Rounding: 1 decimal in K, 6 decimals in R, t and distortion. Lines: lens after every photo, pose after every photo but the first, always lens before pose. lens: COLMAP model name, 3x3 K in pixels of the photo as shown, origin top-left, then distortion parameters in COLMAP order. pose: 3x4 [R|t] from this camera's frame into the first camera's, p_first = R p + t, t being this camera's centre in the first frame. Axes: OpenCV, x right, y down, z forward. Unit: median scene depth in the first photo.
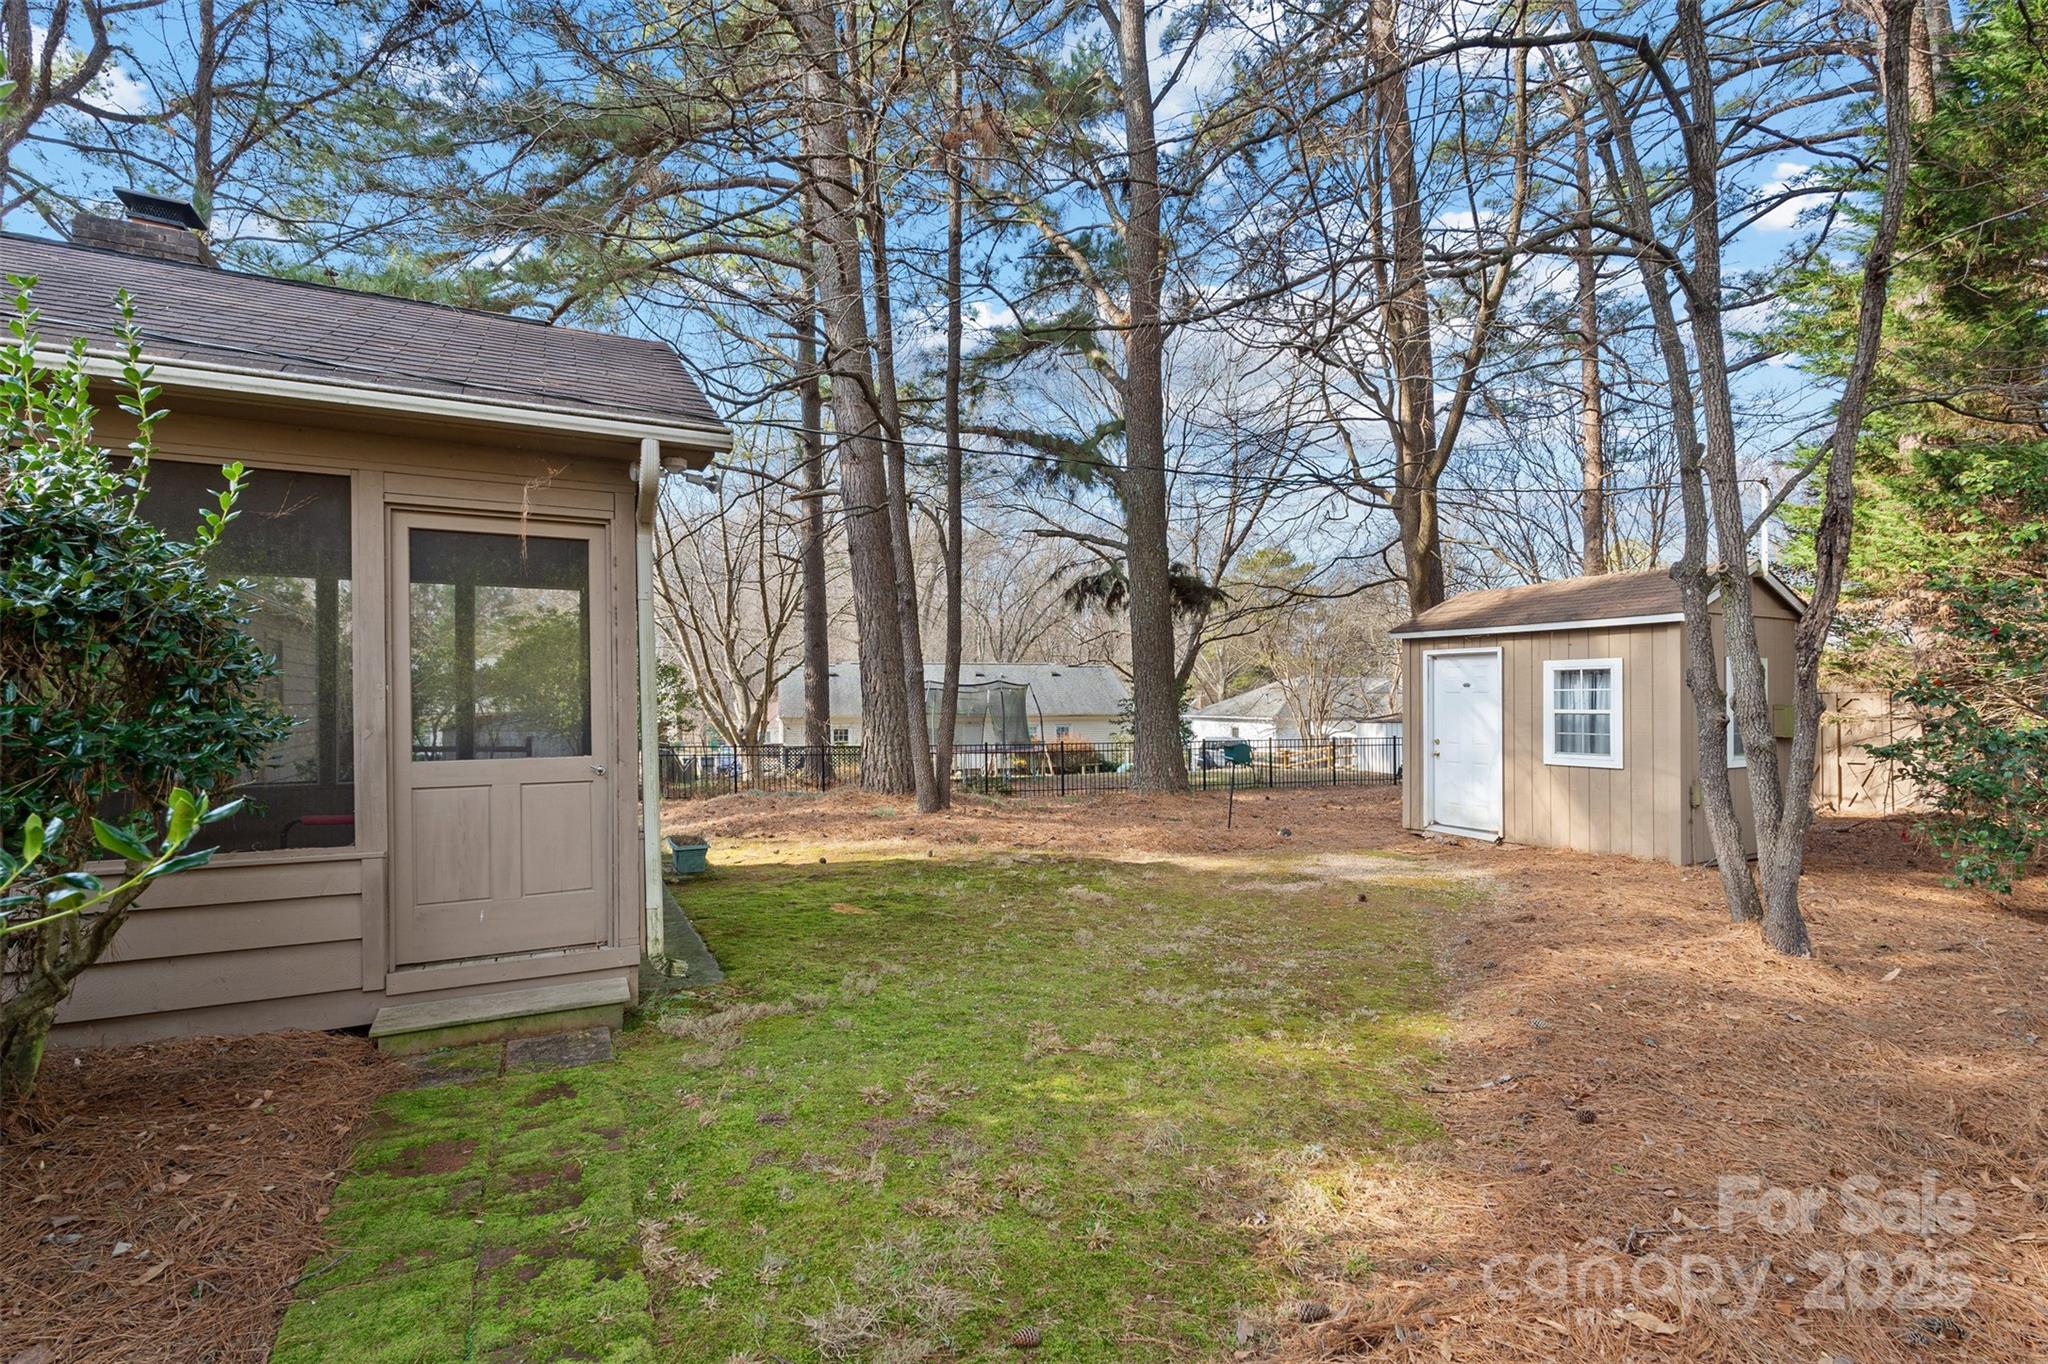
lens RADIAL K [[942.0, 0, 1020.1], [0, 942.0, 670.2], [0, 0, 1]] dist [0.003144, 0.000161]
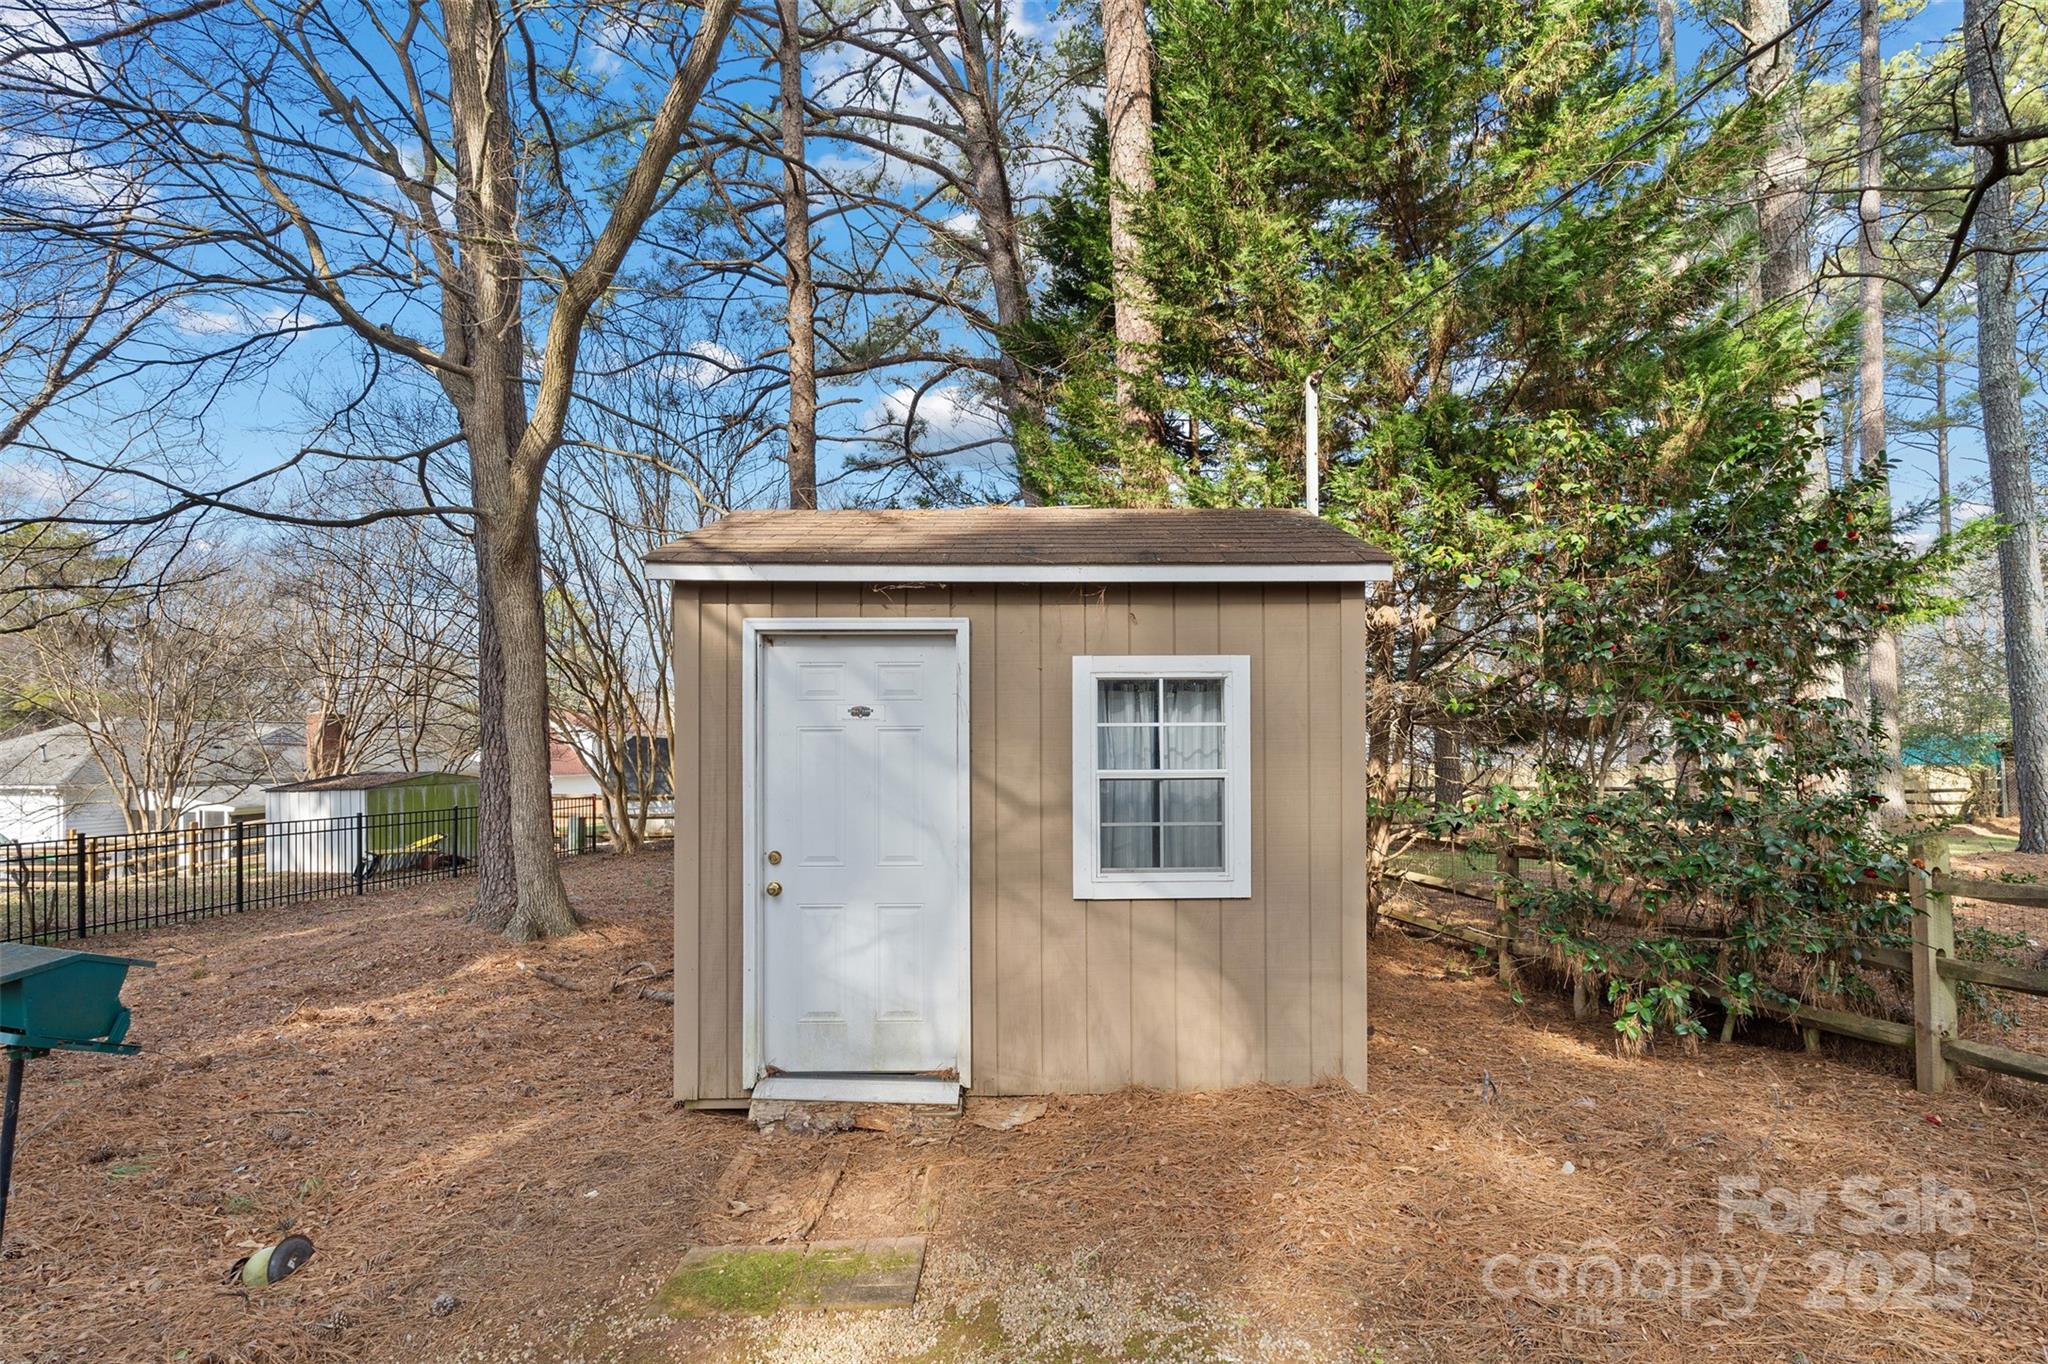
lens RADIAL K [[898.9, 0, 1026.2], [0, 898.9, 740.2], [0, 0, 1]] dist [0.001168, 0.000092]
pose [[0.456560, 0.007023, 0.889665, 0.174950], [-0.022231, 0.999747, 0.003517, 0.026135], [-0.889415, -0.021384, 0.456600, 0.795997]]
